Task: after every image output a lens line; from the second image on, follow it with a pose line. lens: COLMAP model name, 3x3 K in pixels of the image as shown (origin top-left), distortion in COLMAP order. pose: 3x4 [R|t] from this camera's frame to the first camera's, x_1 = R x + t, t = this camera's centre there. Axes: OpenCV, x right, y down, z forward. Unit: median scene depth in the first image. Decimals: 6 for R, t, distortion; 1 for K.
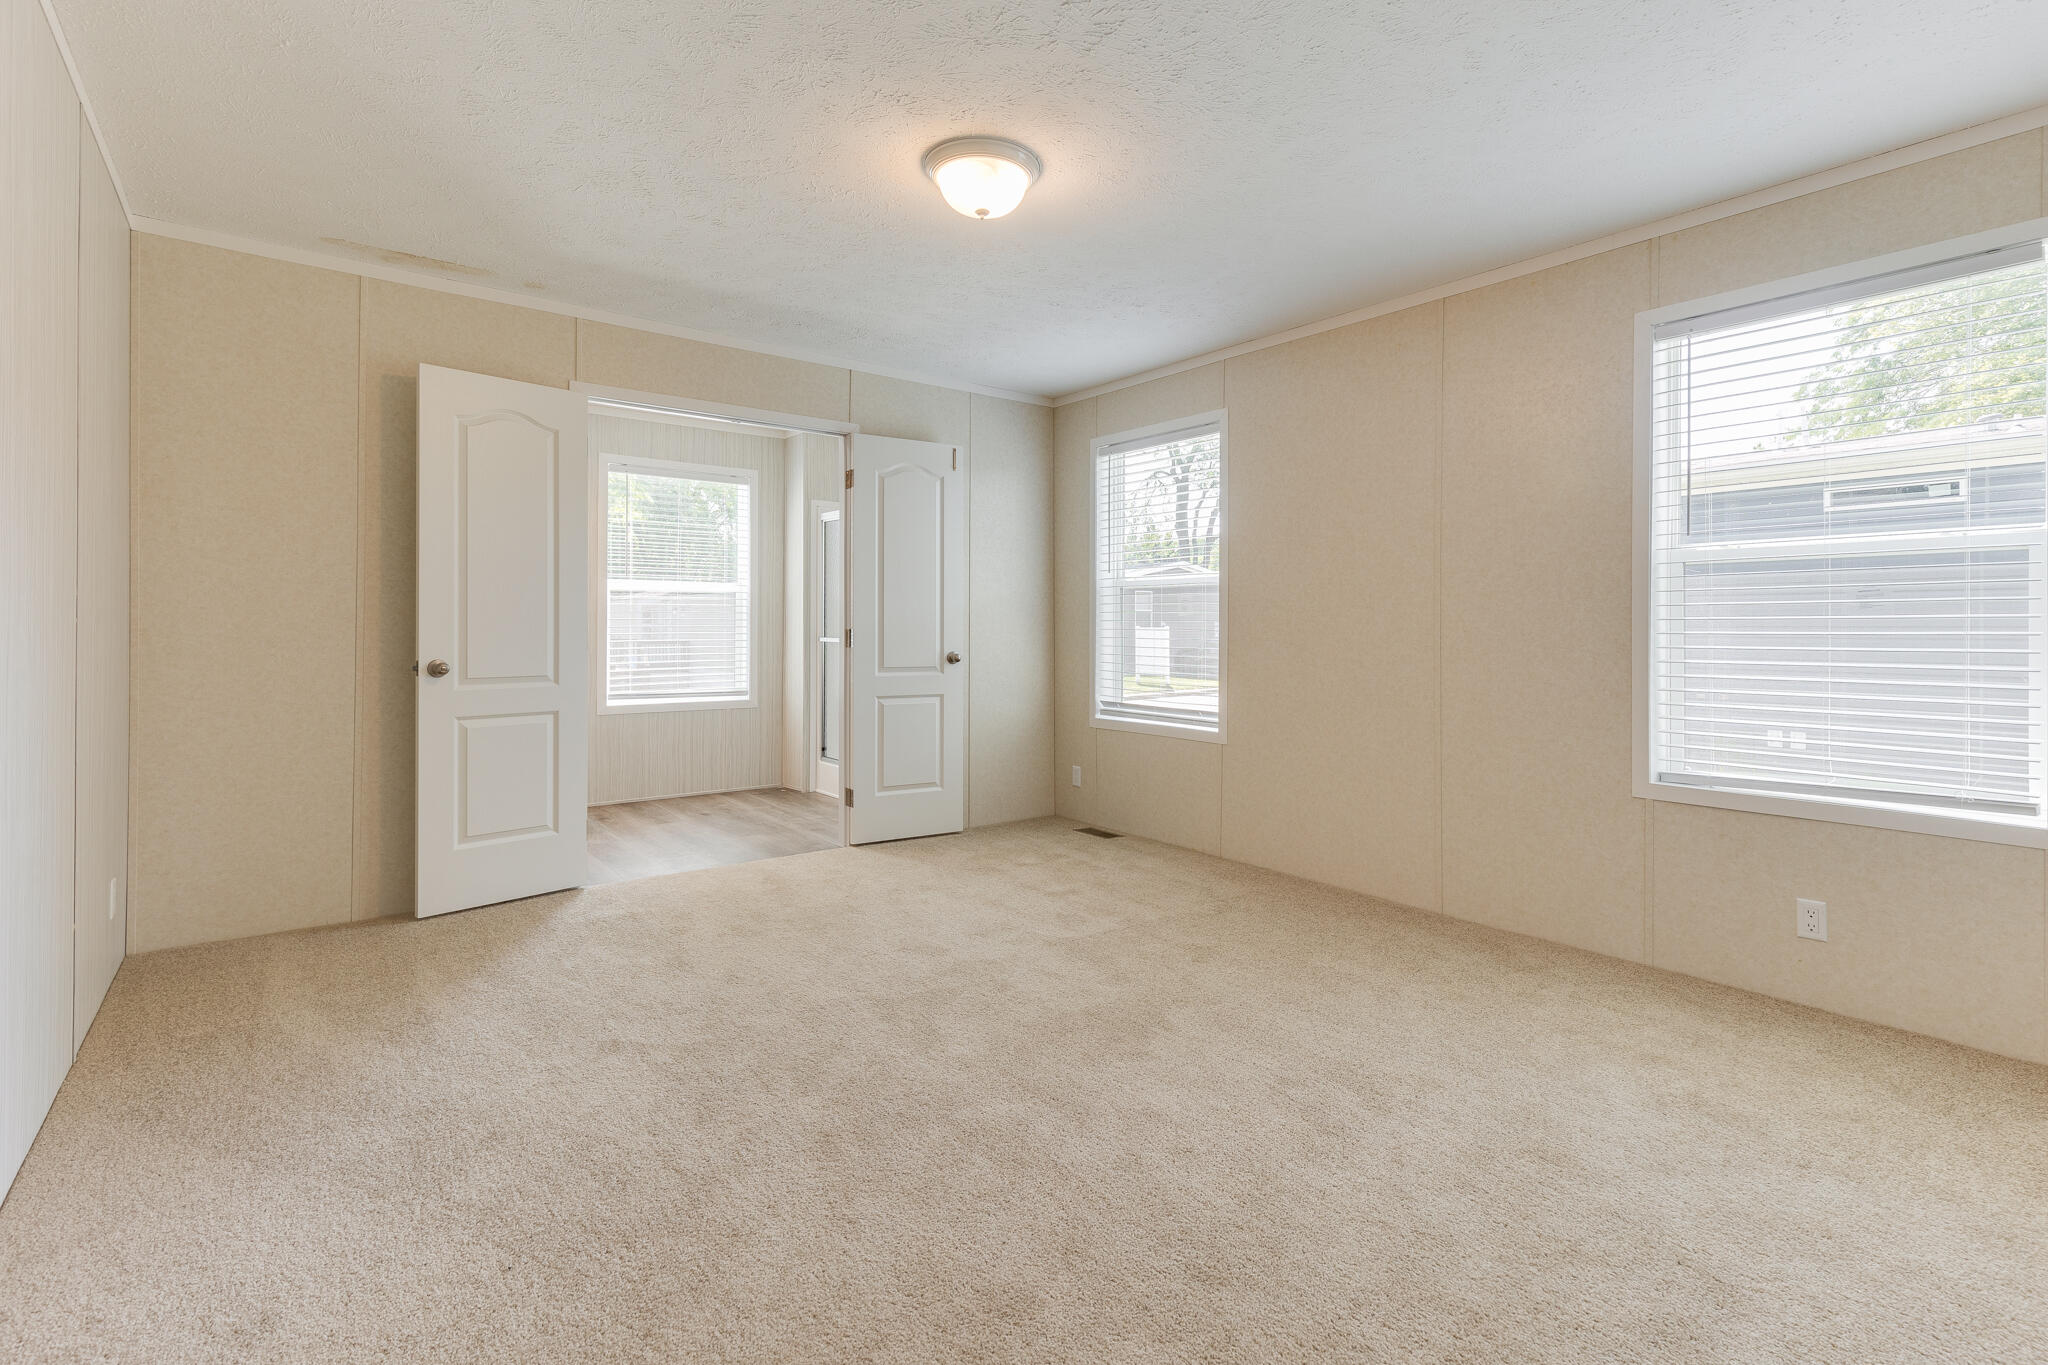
lens RADIAL K [[962.3, 0, 1025.5], [0, 962.3, 624.0], [0, 0, 1]] dist [0.003252, 0.000053]
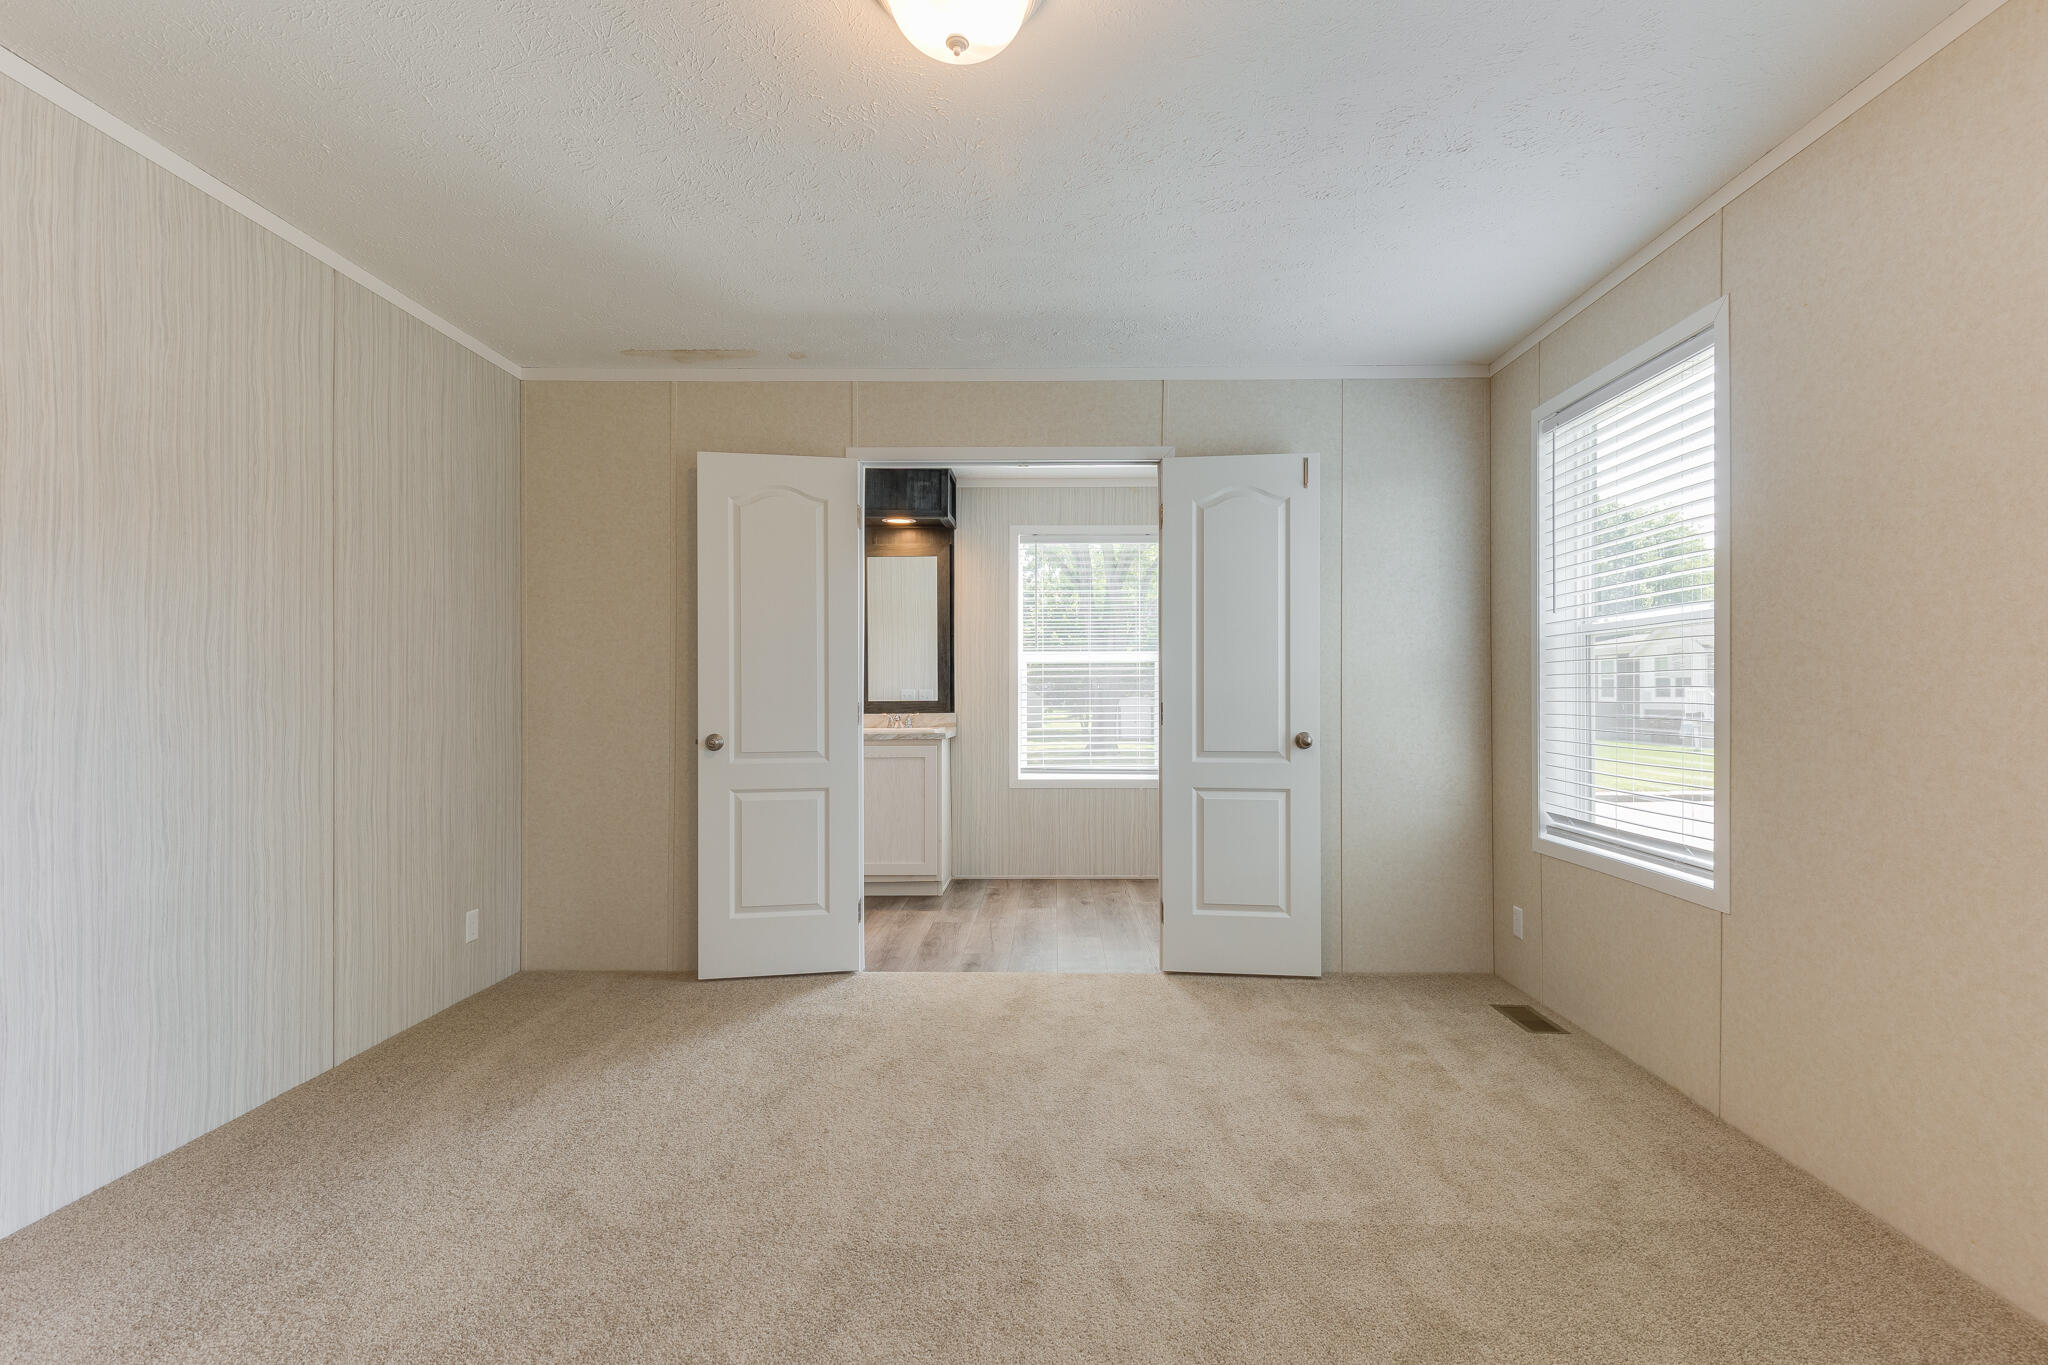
lens RADIAL K [[931.9, 0, 1028.6], [0, 931.9, 694.3], [0, 0, 1]] dist [0.003483, 0.000113]
pose [[0.783368, -0.007737, -0.621510, 0.214159], [0.008054, 0.999965, -0.002298, -0.000517], [0.621506, -0.003206, 0.783403, 0.320641]]
